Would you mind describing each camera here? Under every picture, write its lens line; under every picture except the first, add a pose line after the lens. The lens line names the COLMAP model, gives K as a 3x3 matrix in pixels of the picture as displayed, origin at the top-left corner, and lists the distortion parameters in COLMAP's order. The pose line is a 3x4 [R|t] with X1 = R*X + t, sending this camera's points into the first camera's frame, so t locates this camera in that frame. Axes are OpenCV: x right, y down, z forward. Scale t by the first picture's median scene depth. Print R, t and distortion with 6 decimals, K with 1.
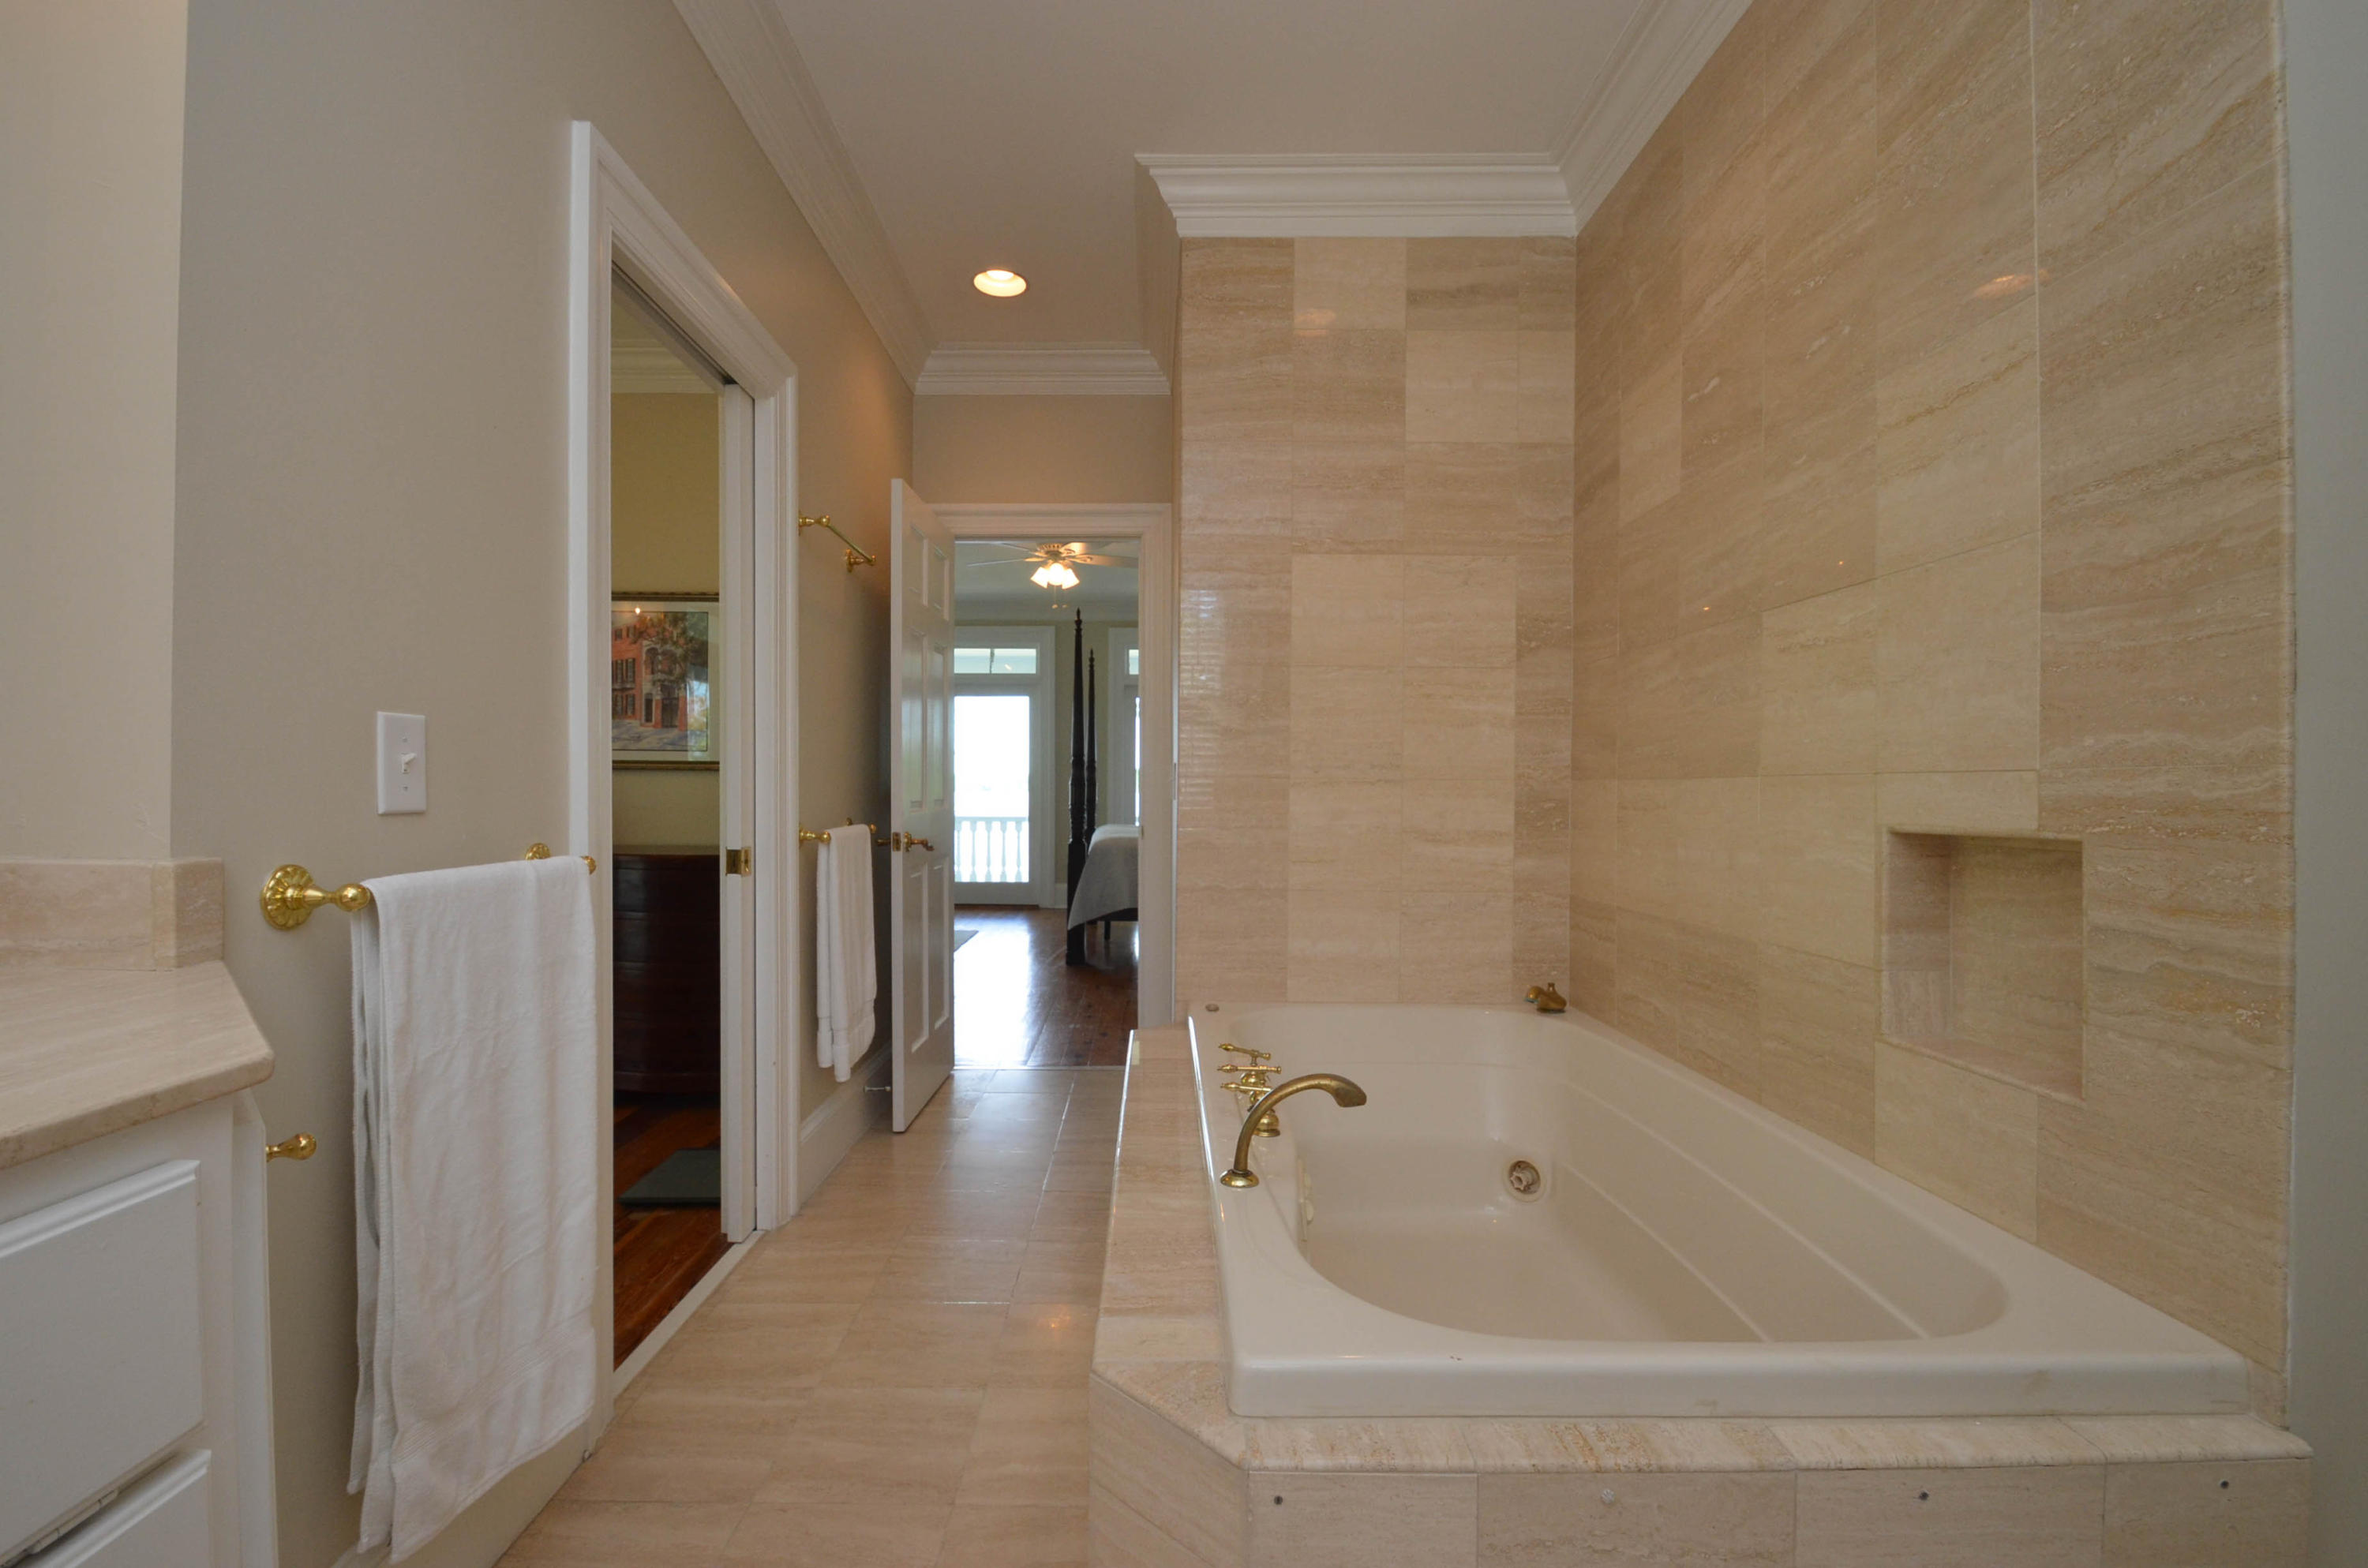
lens RADIAL K [[1046.8, 0, 1185.1], [0, 1046.8, 788.5], [0, 0, 1]] dist [-0.004863, -0.007402]
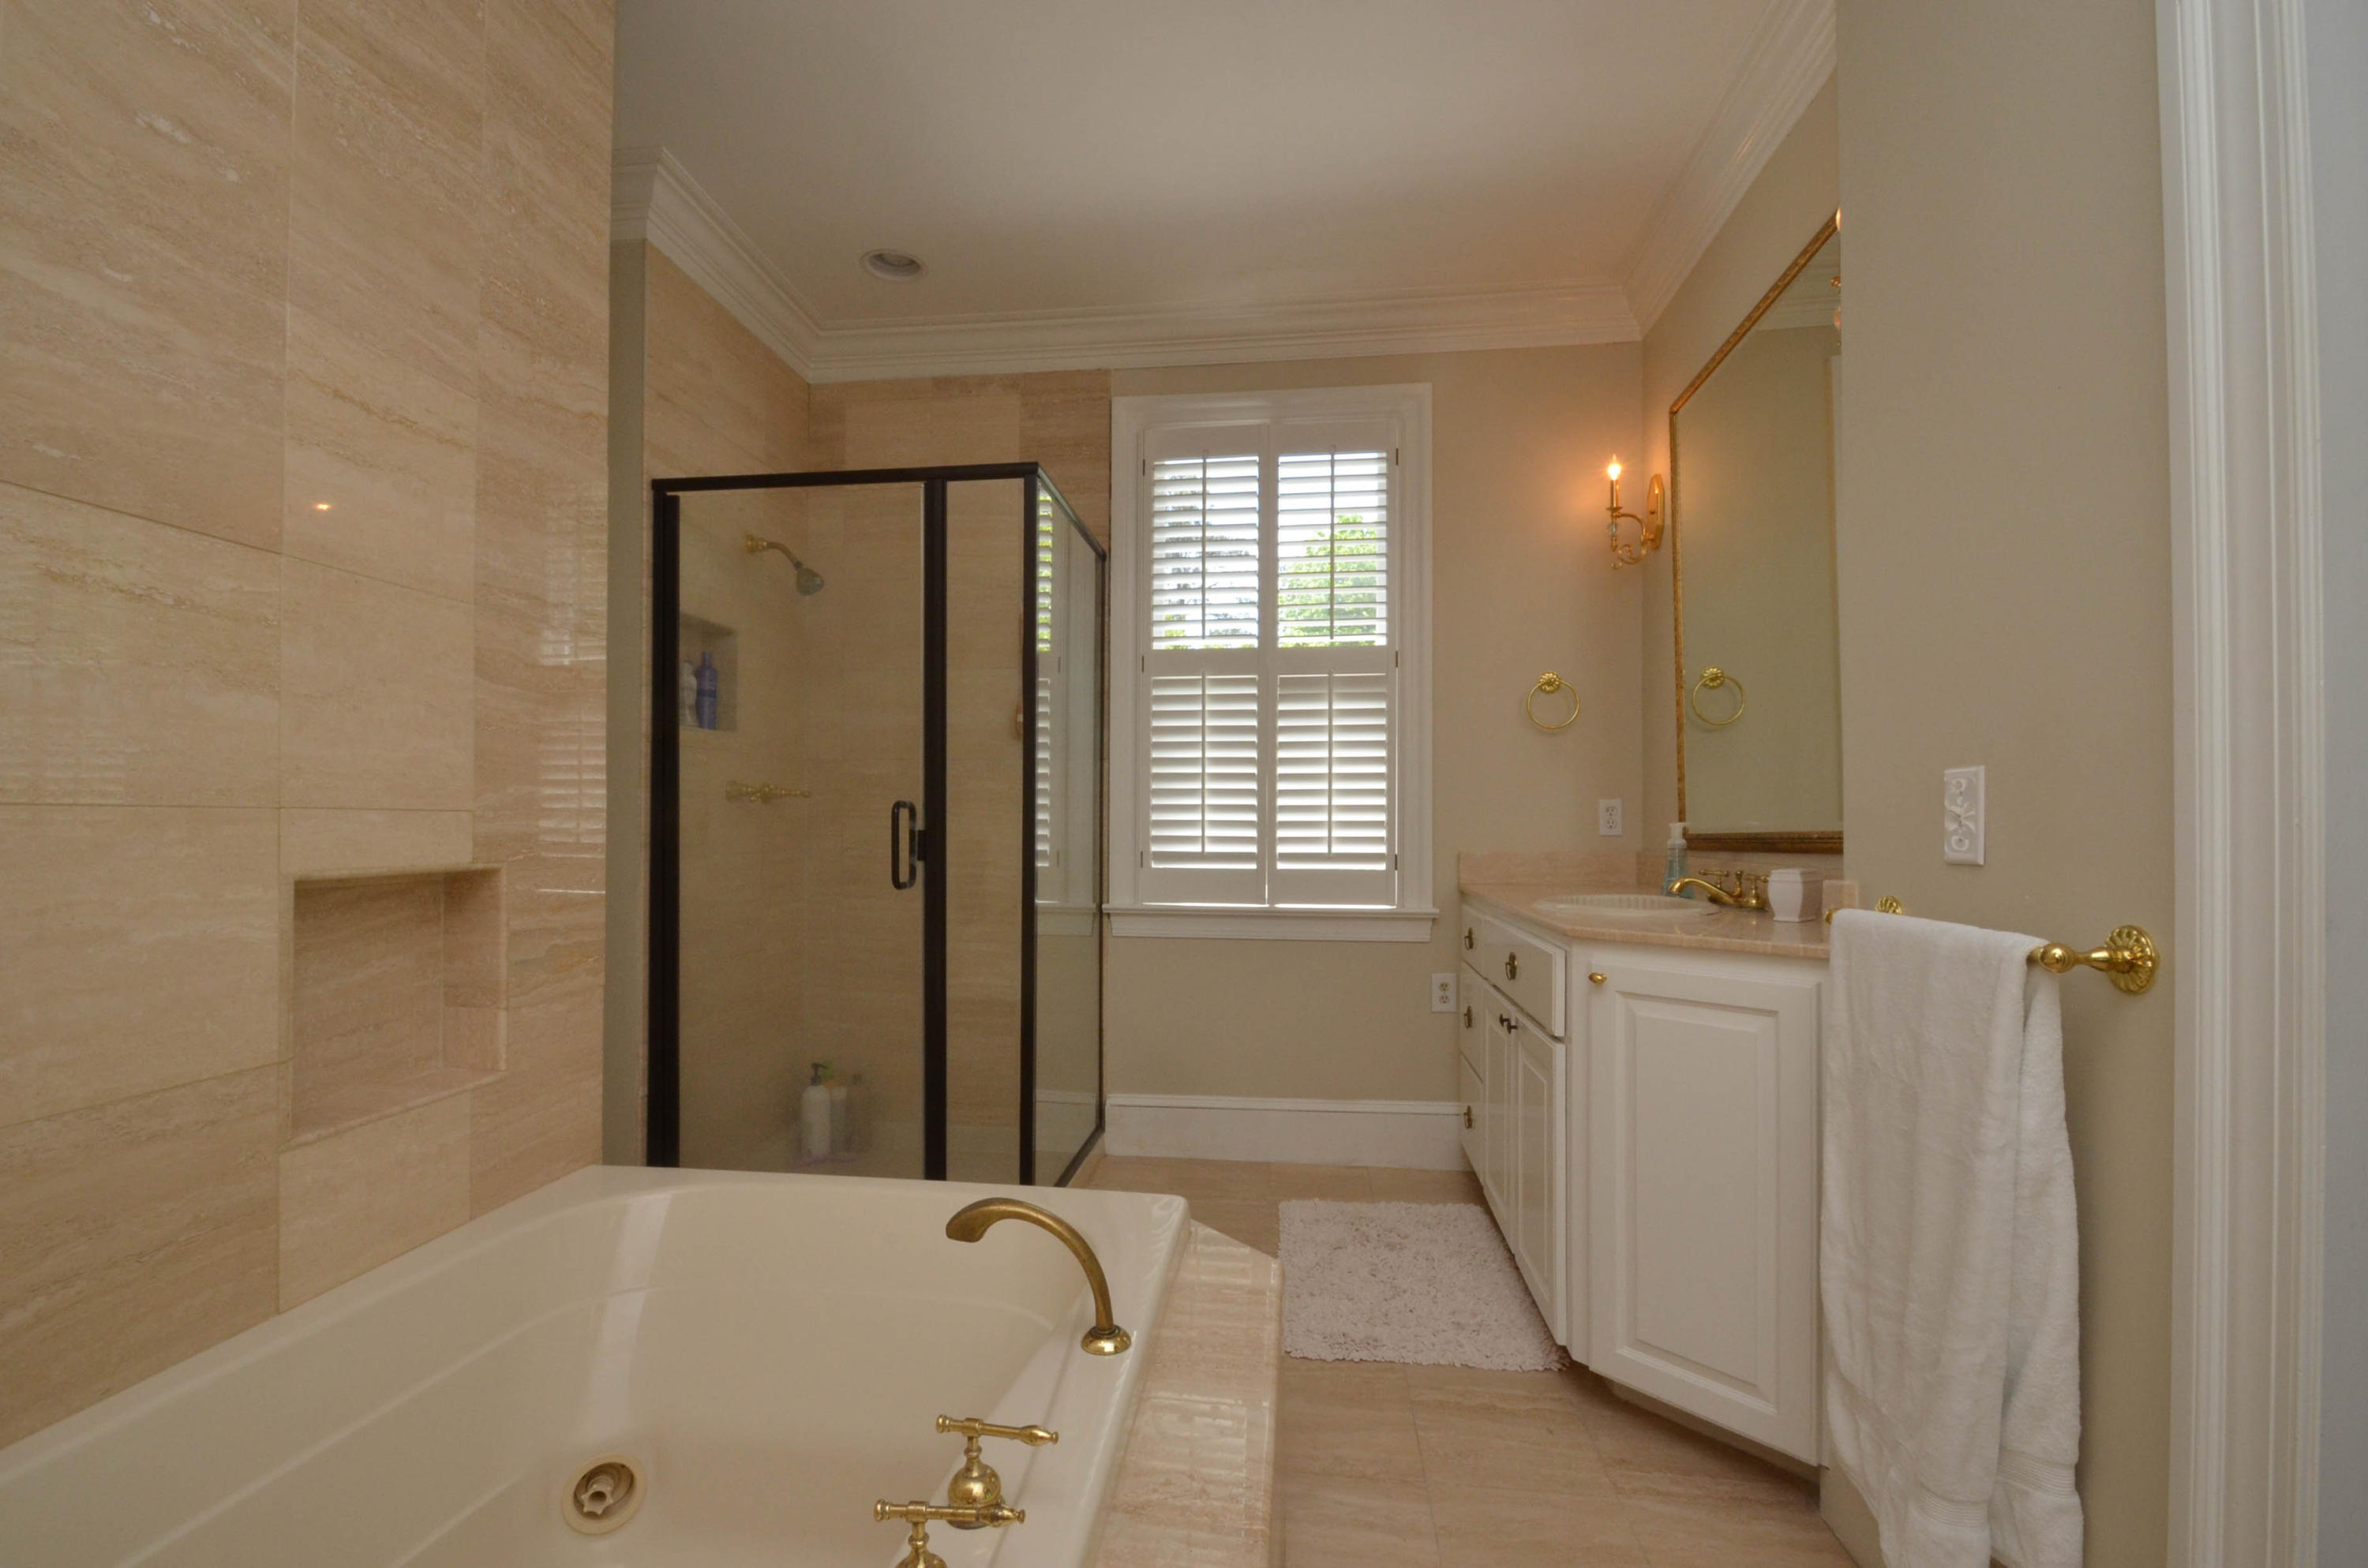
lens RADIAL K [[1046.8, 0, 1188.2], [0, 1046.8, 789.8], [0, 0, 1]] dist [-0.004863, -0.007402]
pose [[-0.990986, -0.005264, 0.133865, -0.126534], [-0.009329, 0.999514, -0.029751, -0.013831], [-0.133643, -0.030732, -0.990553, 2.020221]]
